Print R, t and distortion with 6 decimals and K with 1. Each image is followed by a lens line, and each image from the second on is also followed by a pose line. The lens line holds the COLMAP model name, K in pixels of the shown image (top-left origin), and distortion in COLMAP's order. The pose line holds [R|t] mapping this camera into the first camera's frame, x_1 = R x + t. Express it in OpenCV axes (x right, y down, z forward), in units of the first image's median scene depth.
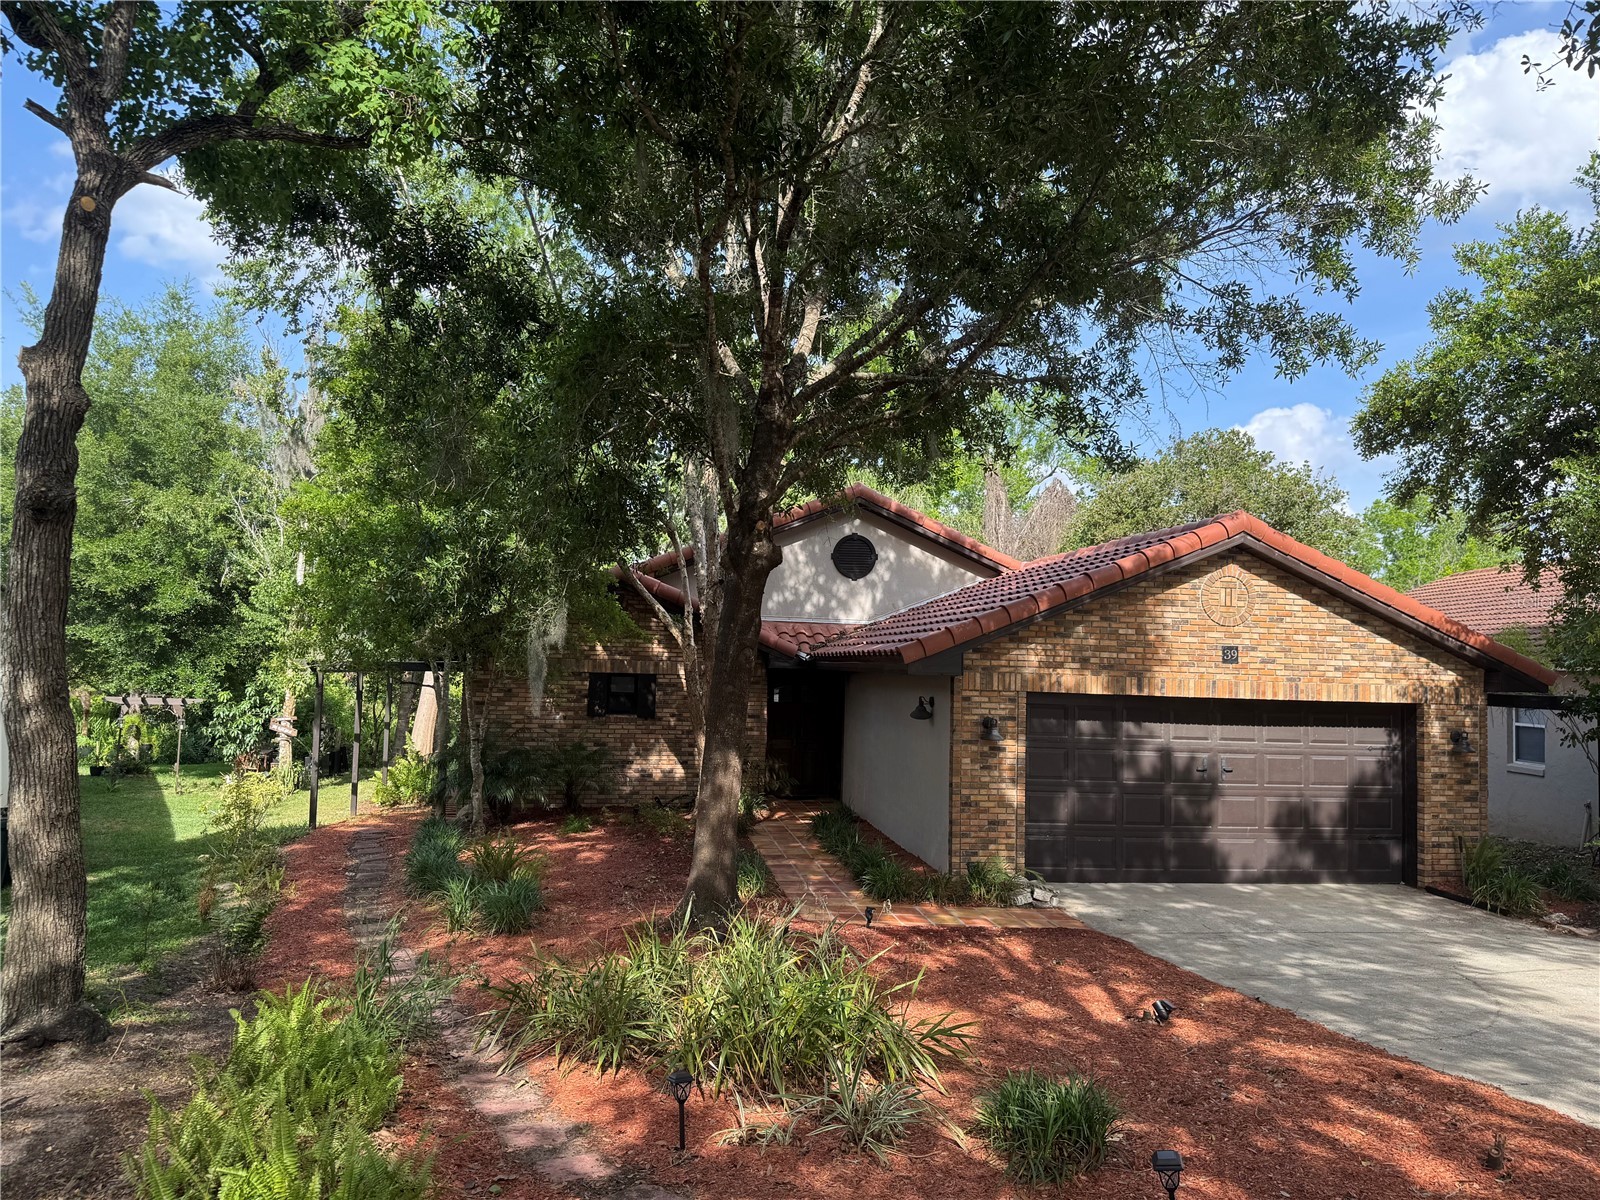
lens RADIAL K [[1234.6, 0, 800.0], [0, 1234.6, 600.0], [0, 0, 1]] dist [0.000021, -0.001293]
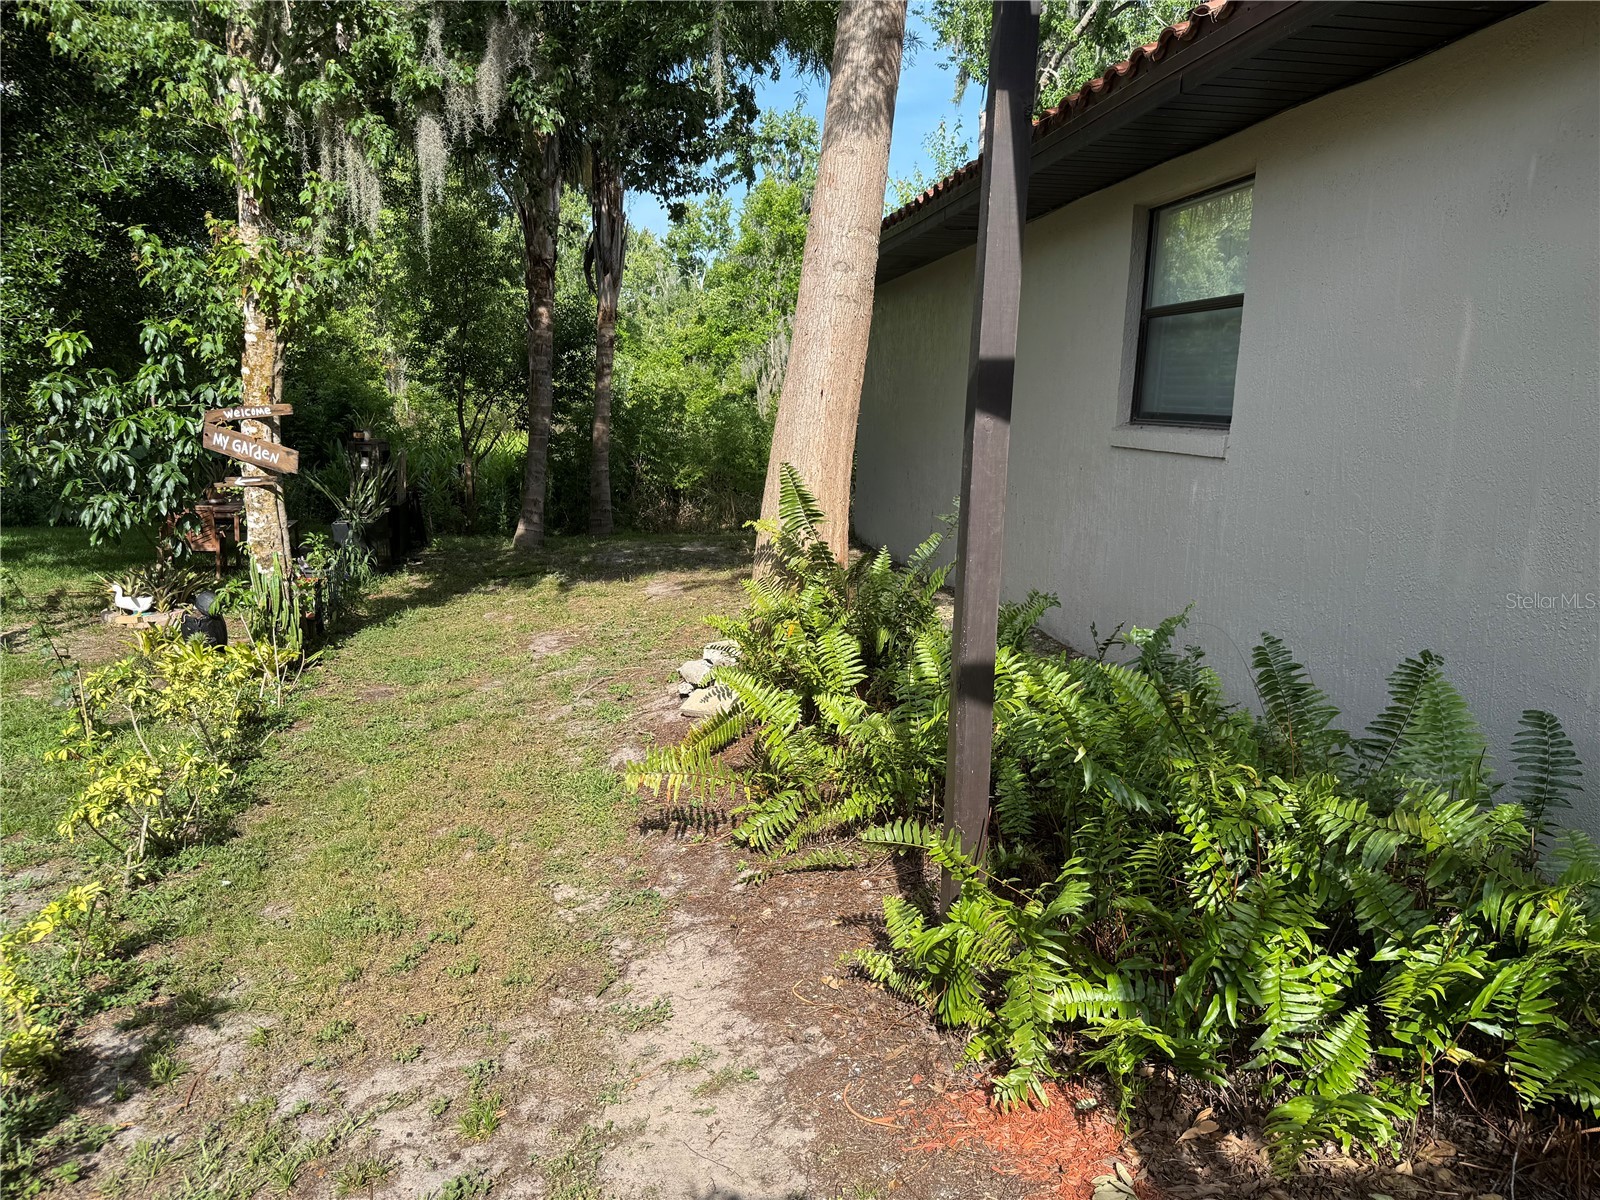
lens RADIAL K [[1146.5, 0, 790.8], [0, 1146.5, 606.0], [0, 0, 1]] dist [0.096722, -0.119734]
pose [[0.999973, 0.005621, -0.004706, -0.274780], [-0.004408, 0.973964, 0.226659, 0.073945], [0.005857, -0.226632, 0.973963, 0.688003]]
